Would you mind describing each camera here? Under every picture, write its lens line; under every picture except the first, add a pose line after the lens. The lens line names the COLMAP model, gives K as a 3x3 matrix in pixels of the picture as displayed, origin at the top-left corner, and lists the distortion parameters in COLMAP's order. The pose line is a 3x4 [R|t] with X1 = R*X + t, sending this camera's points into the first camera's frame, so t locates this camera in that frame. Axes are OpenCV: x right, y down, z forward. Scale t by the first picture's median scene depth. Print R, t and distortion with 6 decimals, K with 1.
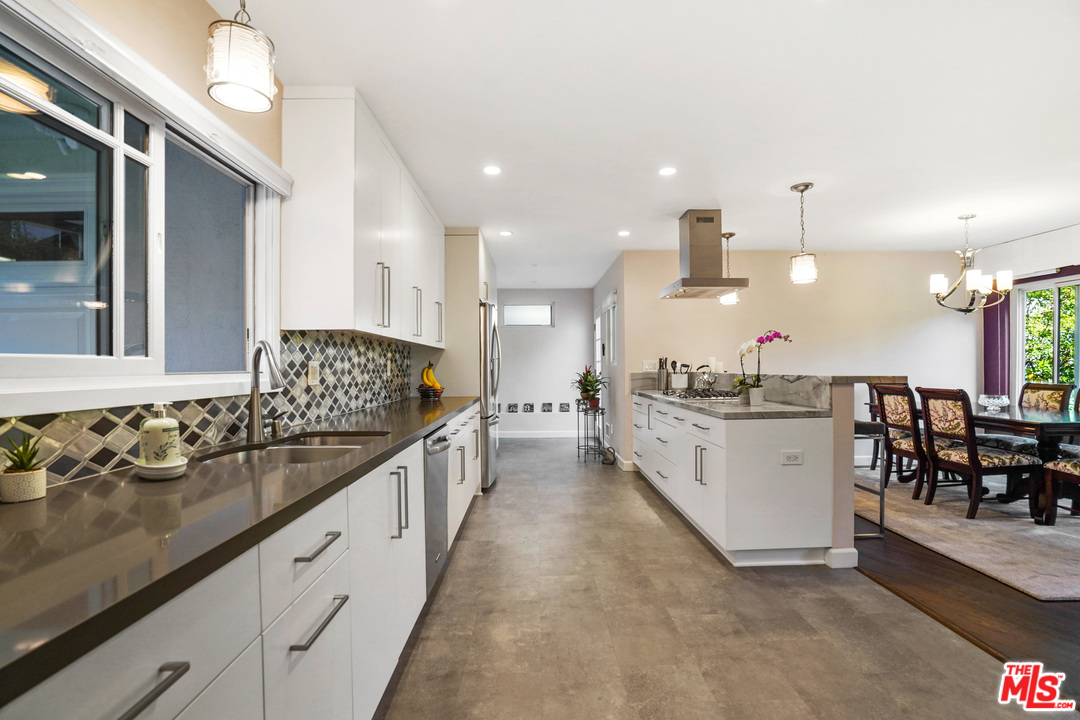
lens RADIAL K [[511.4, 0, 540.7], [0, 511.4, 363.9], [0, 0, 1]] dist [-0.001944, 0.000217]
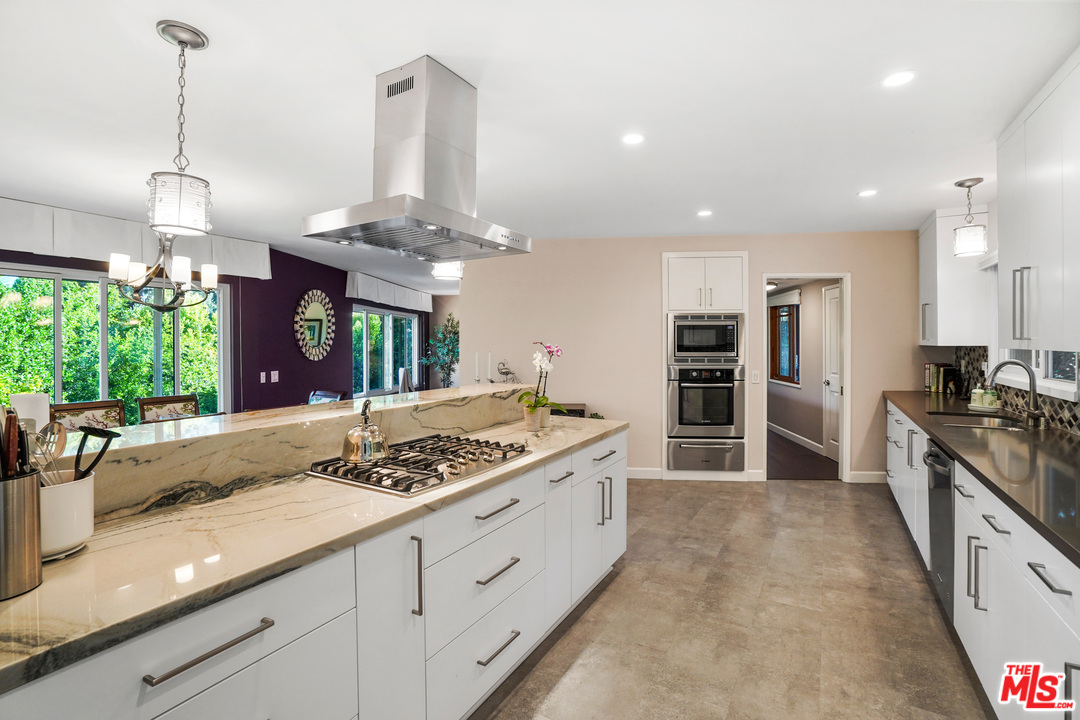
lens RADIAL K [[511.4, 0, 545.0], [0, 511.4, 353.0], [0, 0, 1]] dist [-0.001944, 0.000217]
pose [[-0.869997, -0.000409, 0.493057, -0.024801], [0.003177, 0.999974, 0.006435, -0.068030], [-0.493047, 0.007165, -0.869973, 2.304121]]
